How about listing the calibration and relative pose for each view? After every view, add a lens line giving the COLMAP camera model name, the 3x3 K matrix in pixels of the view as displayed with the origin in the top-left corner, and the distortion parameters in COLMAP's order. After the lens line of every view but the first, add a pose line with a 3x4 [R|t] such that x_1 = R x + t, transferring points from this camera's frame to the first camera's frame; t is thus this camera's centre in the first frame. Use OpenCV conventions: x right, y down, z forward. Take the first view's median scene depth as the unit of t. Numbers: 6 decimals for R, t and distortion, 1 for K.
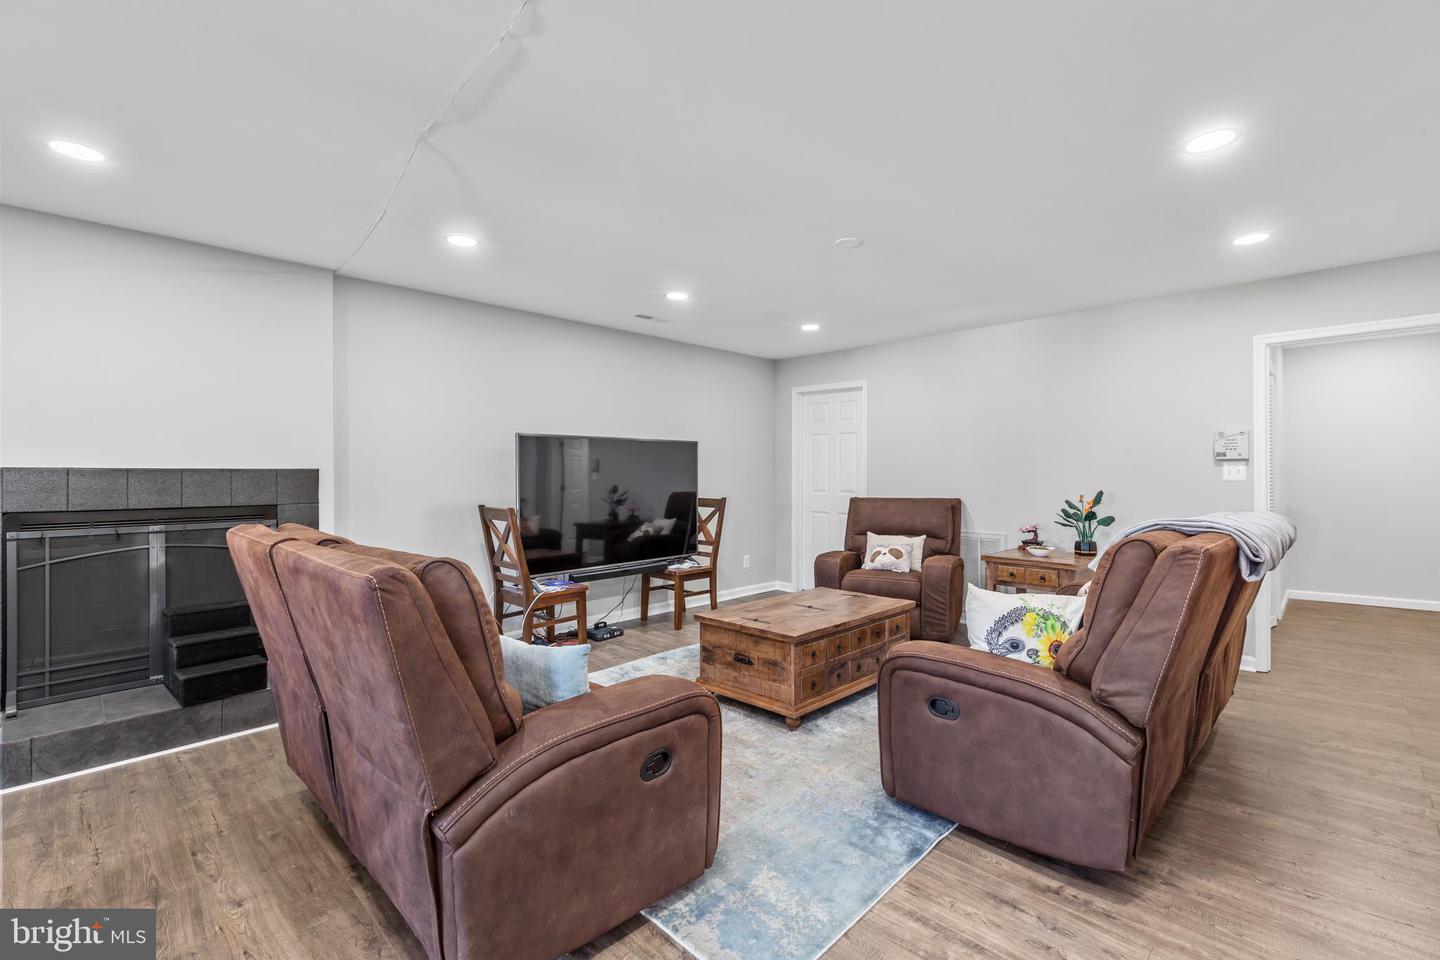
lens RADIAL K [[641.9, 0, 718.4], [0, 641.9, 464.7], [0, 0, 1]] dist [0.006006, -0.000002]
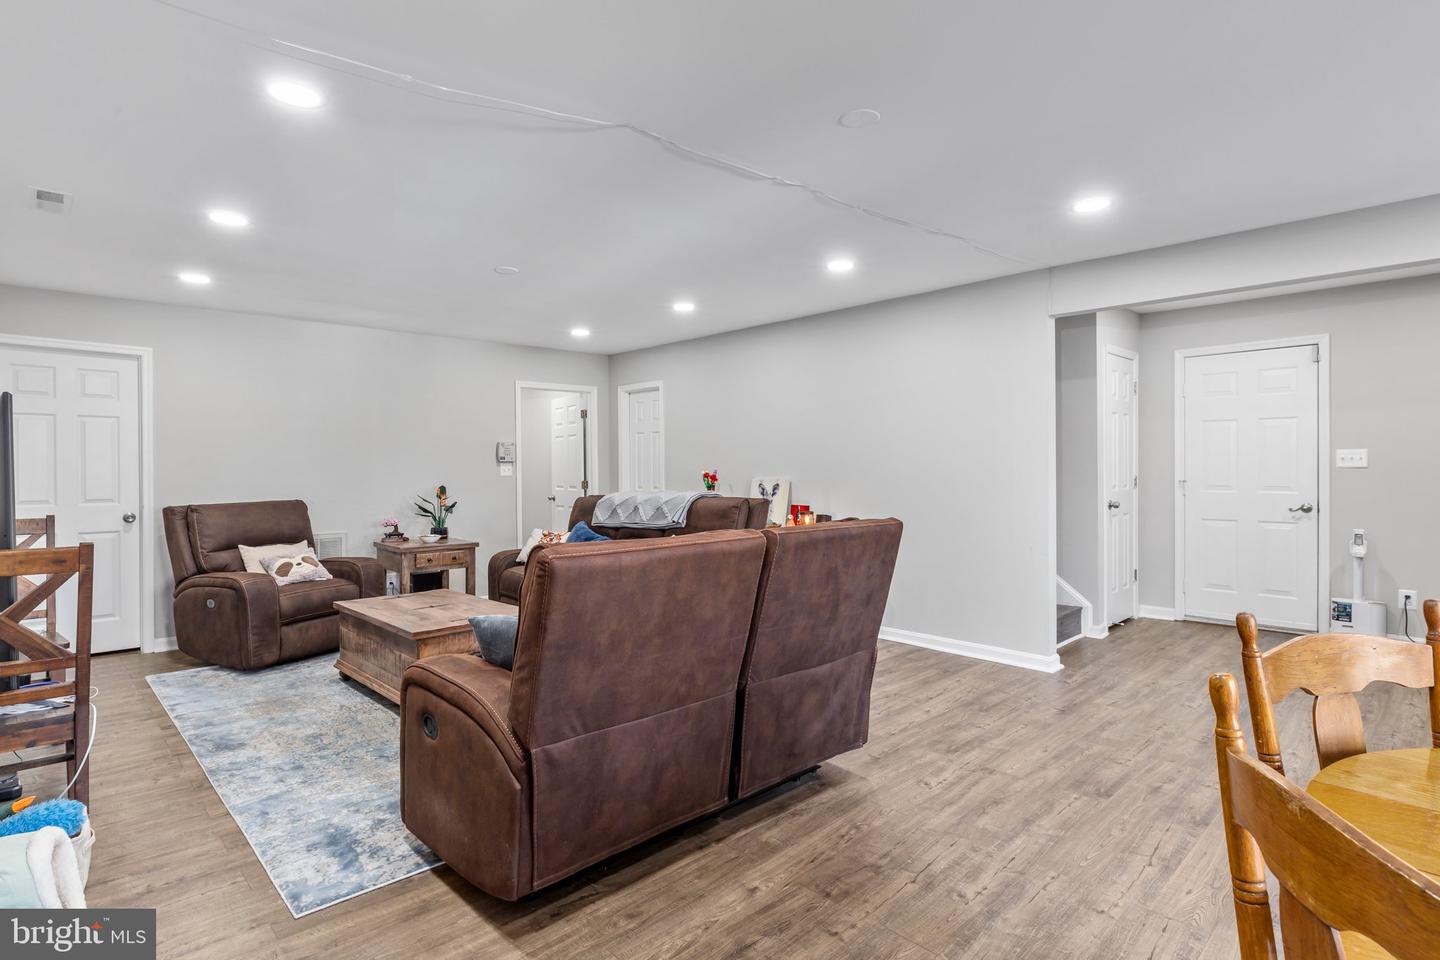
lens RADIAL K [[730.8, 0, 718.1], [0, 730.8, 472.7], [0, 0, 1]] dist [-0.002259, -0.000186]
pose [[0.036077, -0.005480, 0.999334, -0.851427], [-0.007236, 0.999957, 0.005745, 0.003934], [-0.999323, -0.007439, 0.036036, 0.455105]]
